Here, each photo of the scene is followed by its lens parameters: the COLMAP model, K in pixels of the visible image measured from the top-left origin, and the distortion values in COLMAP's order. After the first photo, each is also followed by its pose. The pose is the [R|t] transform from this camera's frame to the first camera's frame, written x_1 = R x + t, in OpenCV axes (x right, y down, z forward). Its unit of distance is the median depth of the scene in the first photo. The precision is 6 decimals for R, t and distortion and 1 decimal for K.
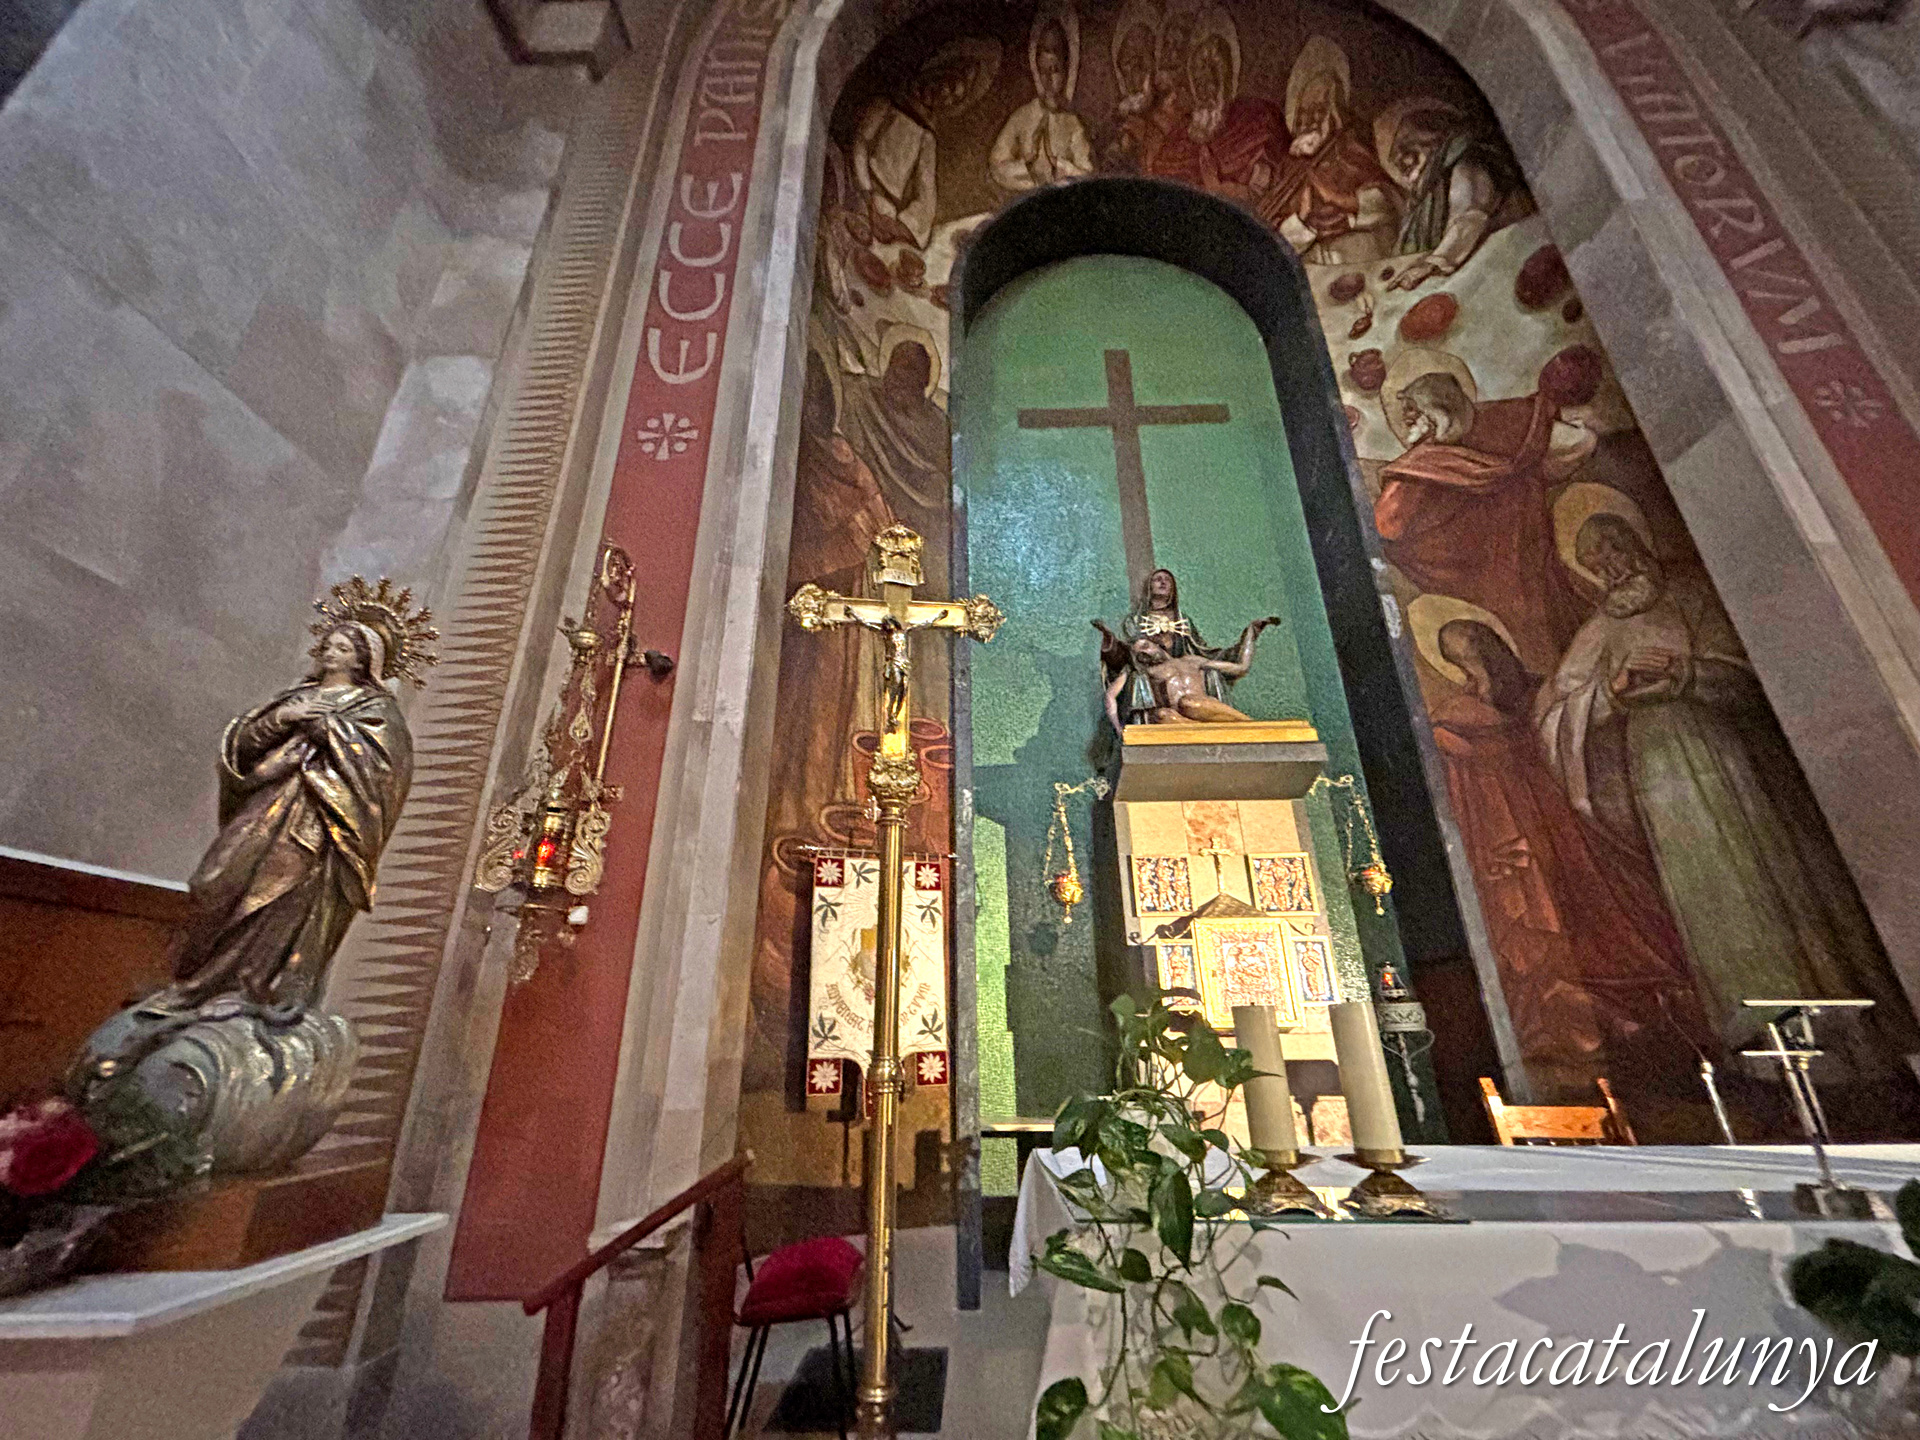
lens RADIAL K [[779.7, 0, 946.2], [0, 779.7, 722.8], [0, 0, 1]] dist [0.015454, 0.000422]
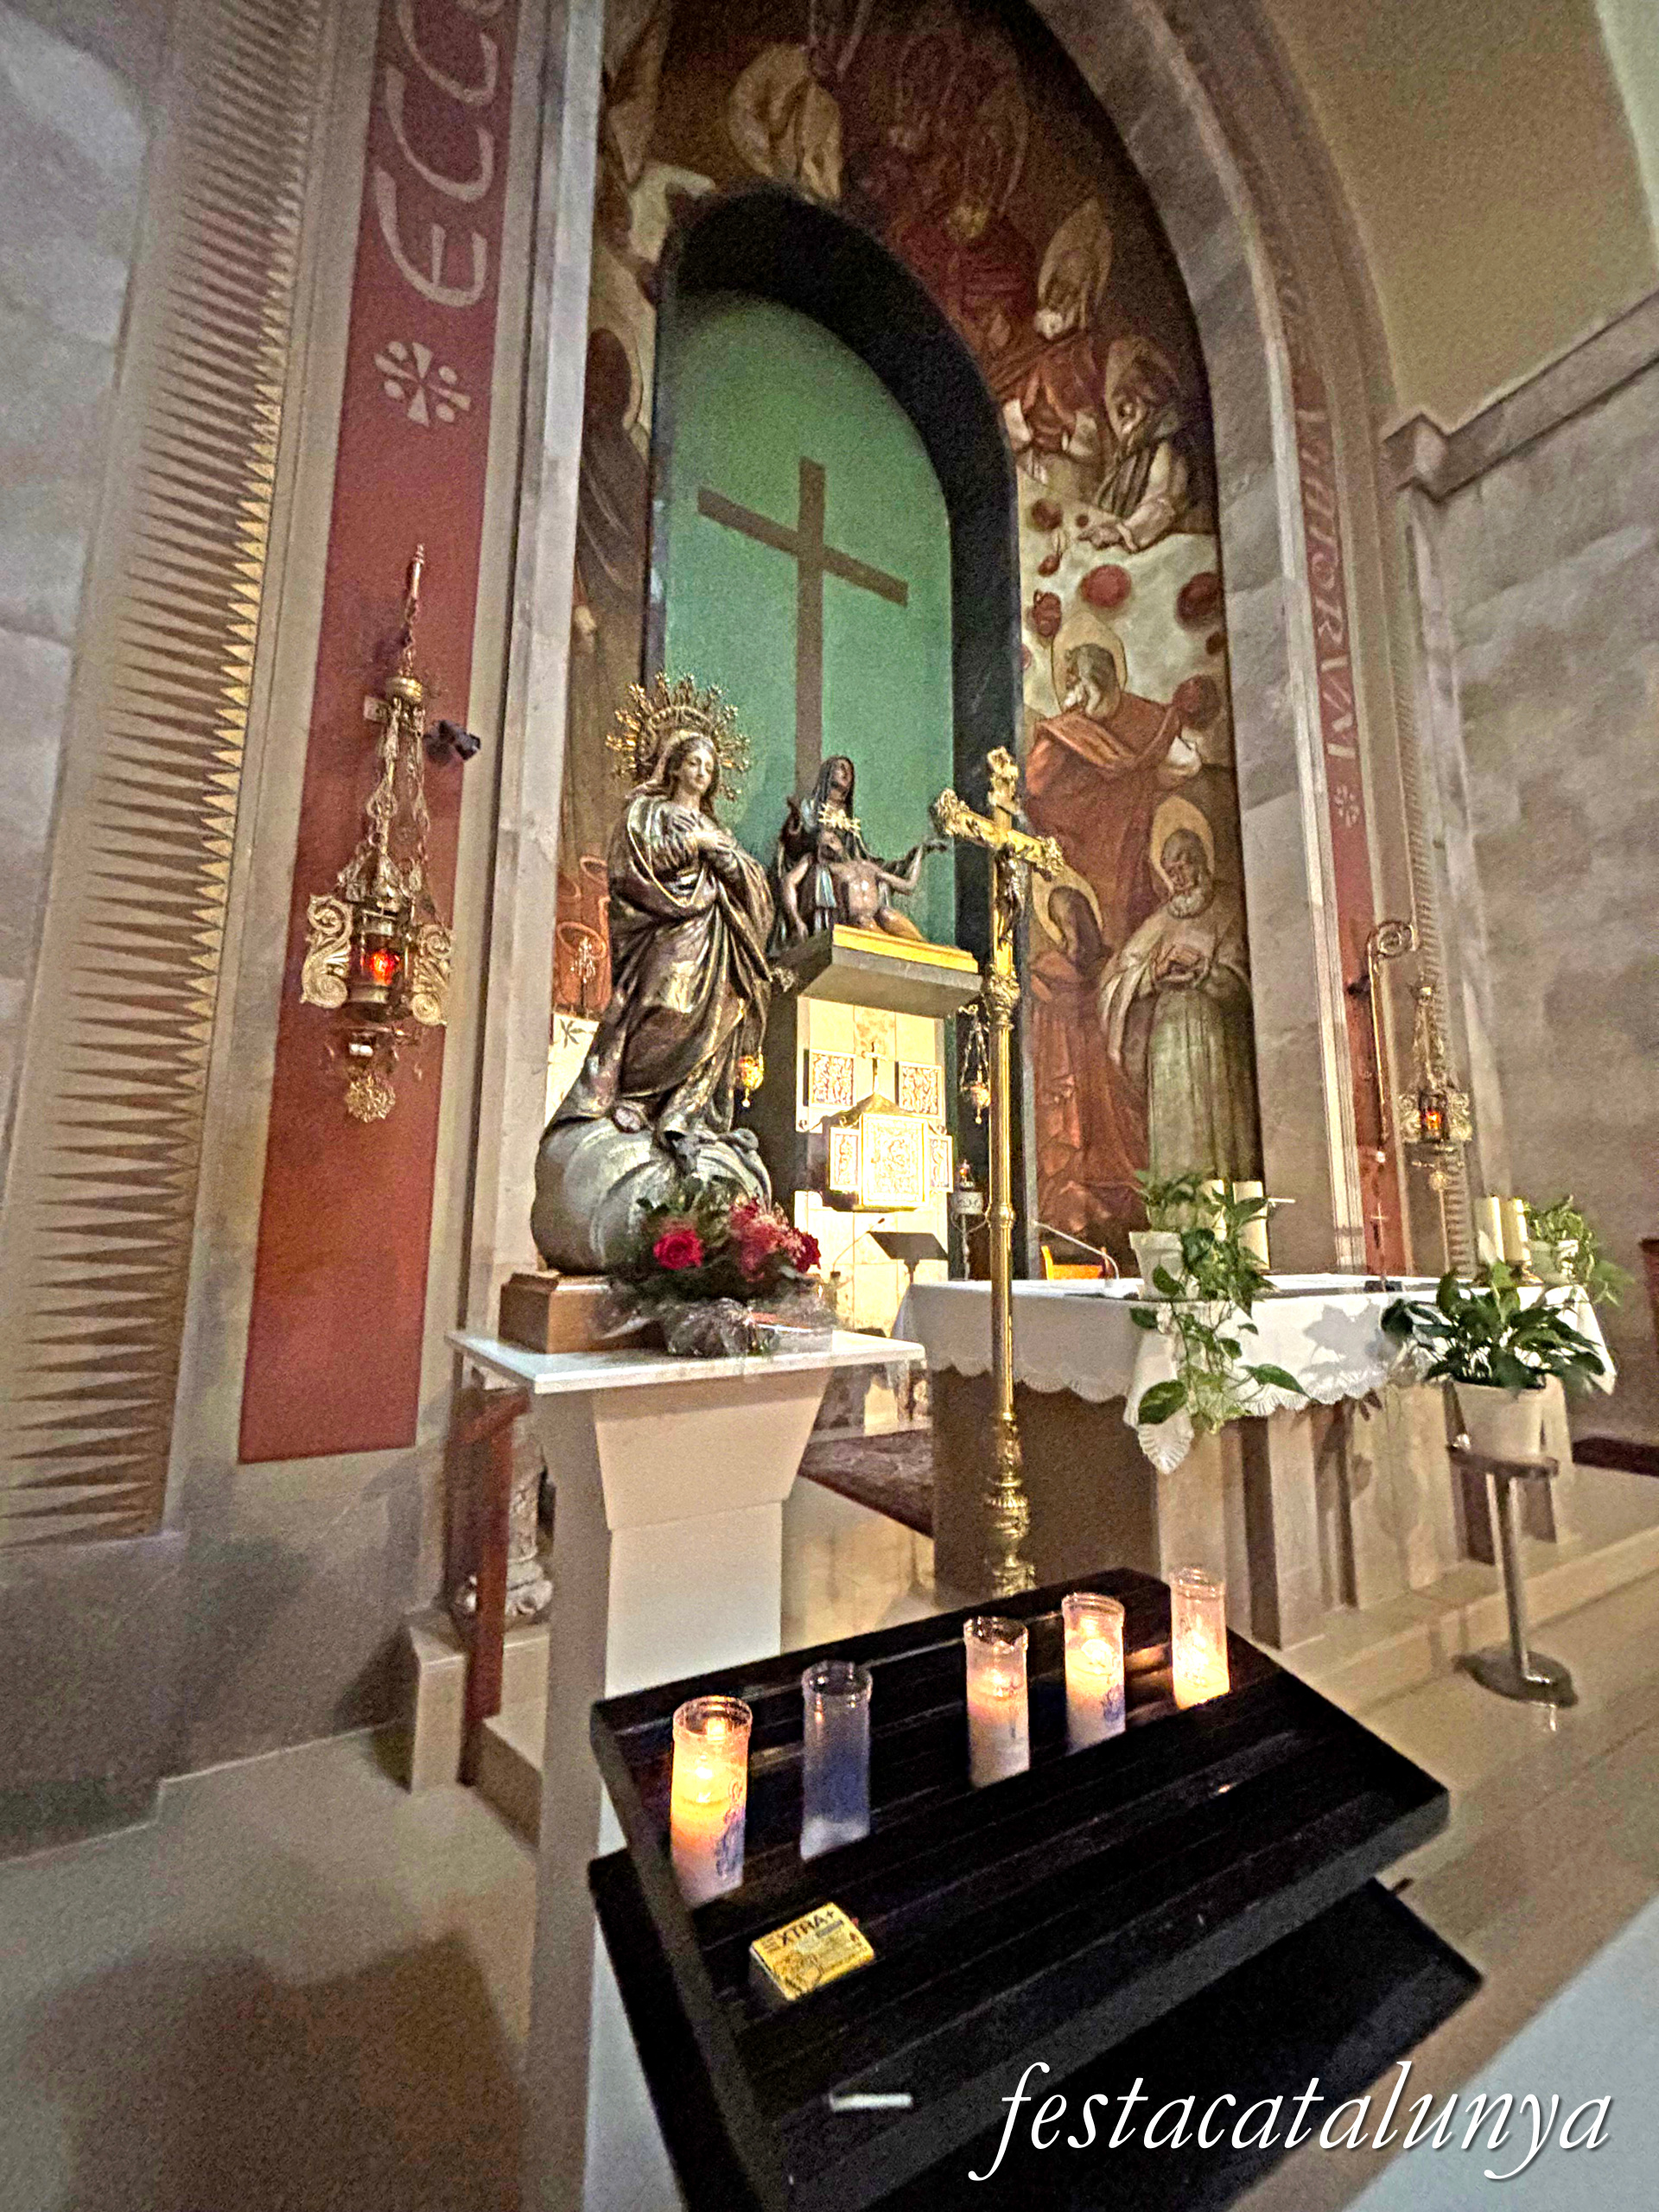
lens RADIAL K [[886.0, 0, 836.2], [0, 886.0, 1107.5], [0, 0, 1]] dist [0.028231, -0.013210]
pose [[0.842409, 0.093611, 0.530645, -0.549931], [-0.222936, 0.957104, 0.185073, 0.027707], [-0.490558, -0.274207, 0.827142, -0.019273]]
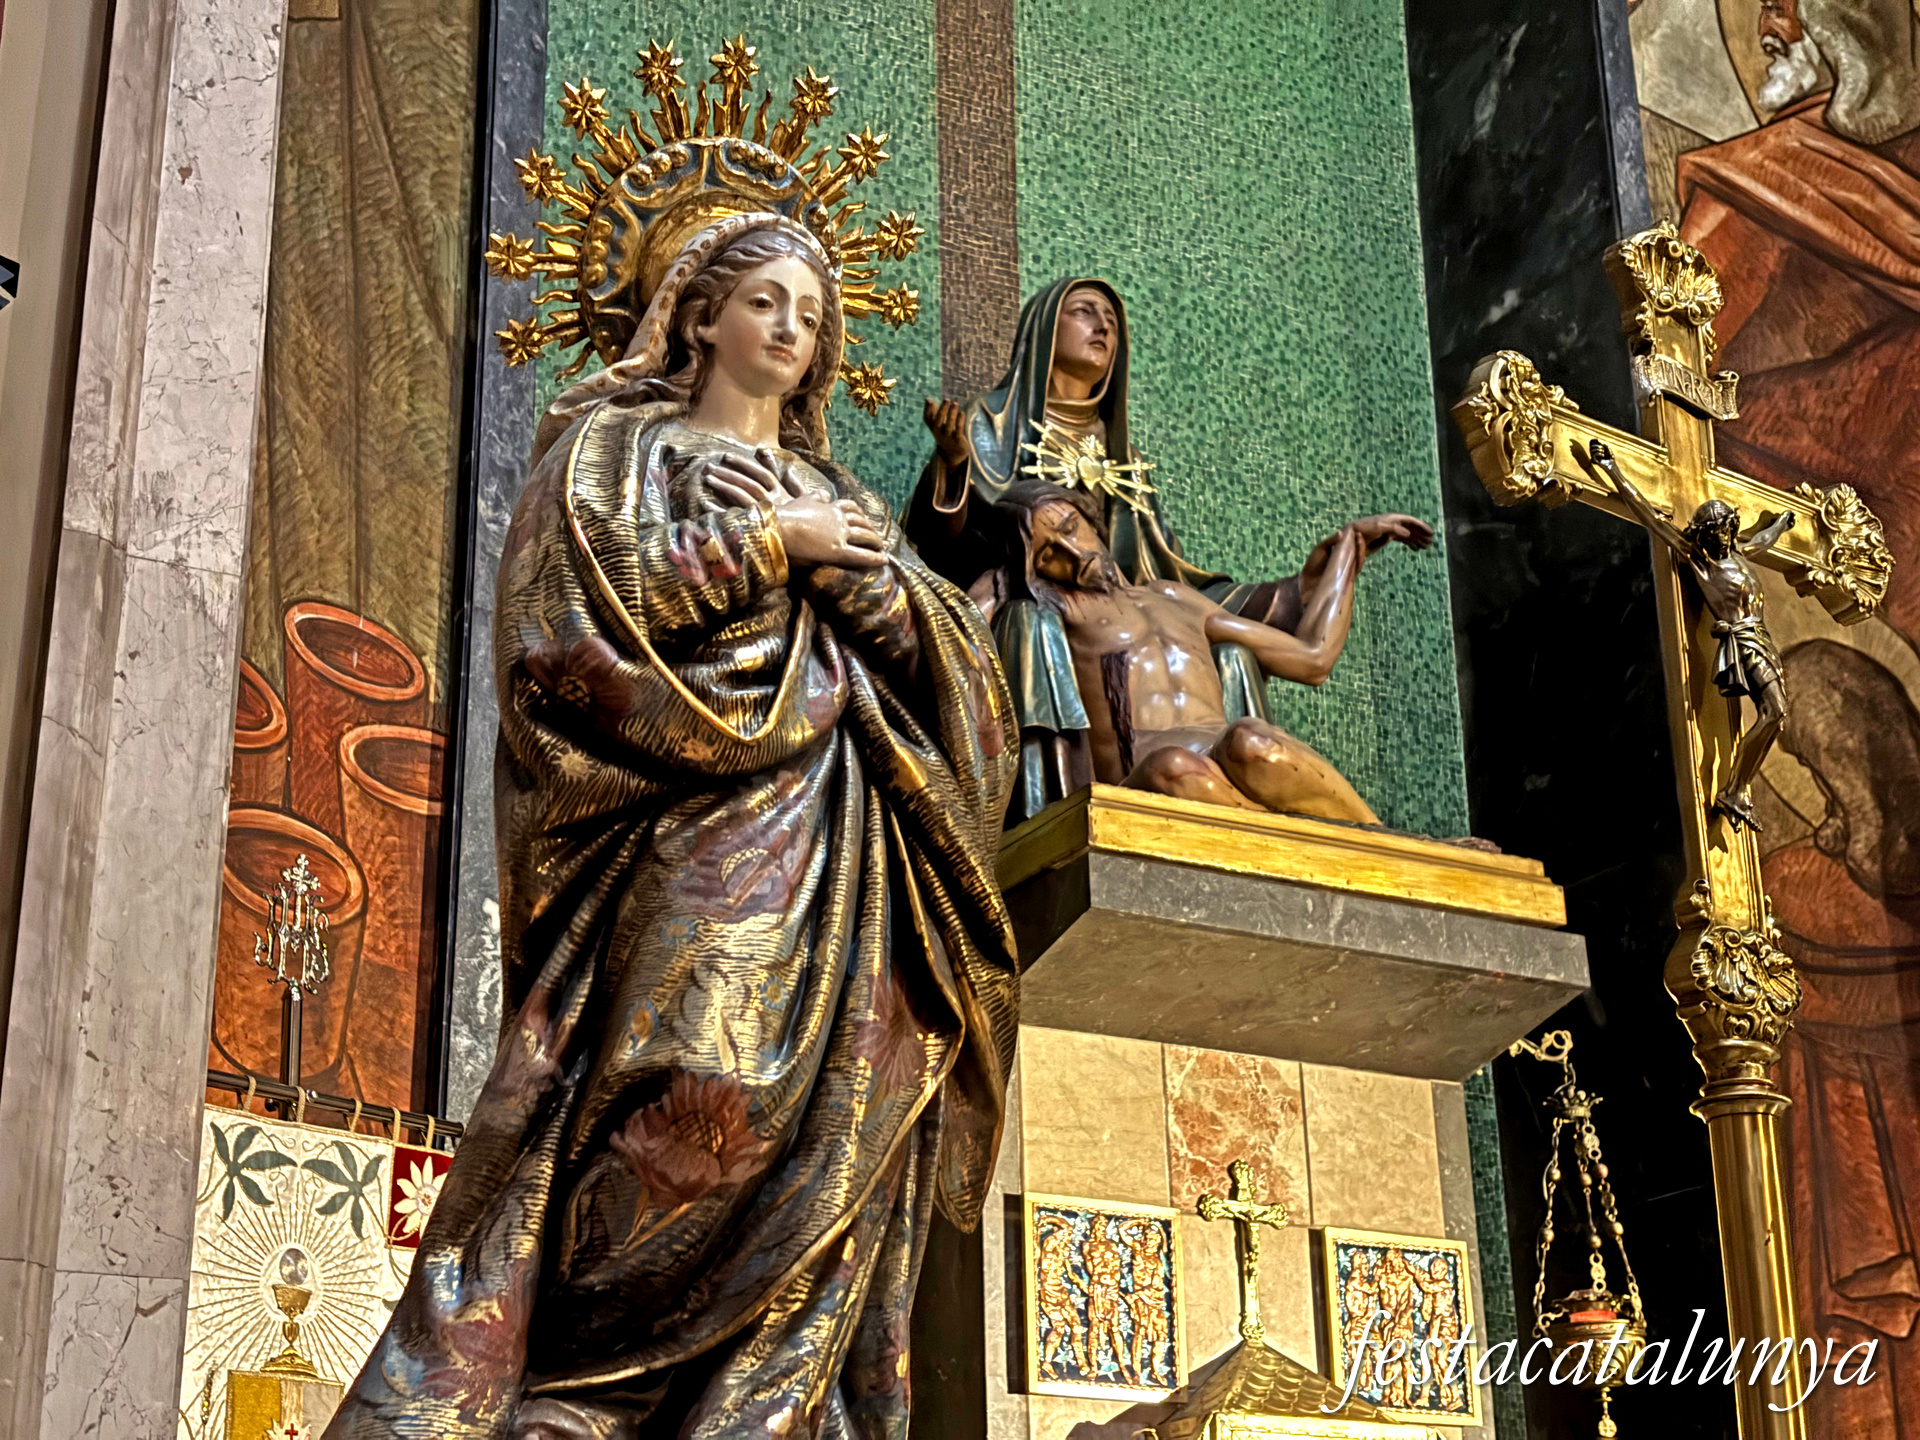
lens RADIAL K [[2877.0, 0, 960.0], [0, 2877.0, 720.0], [0, 0, 1]] dist [0.275301, -1.119884]
pose [[0.863626, 0.180208, 0.470824, -0.569452], [-0.189077, 0.981538, -0.028863, 0.034610], [-0.467333, -0.064095, 0.881755, 0.008529]]
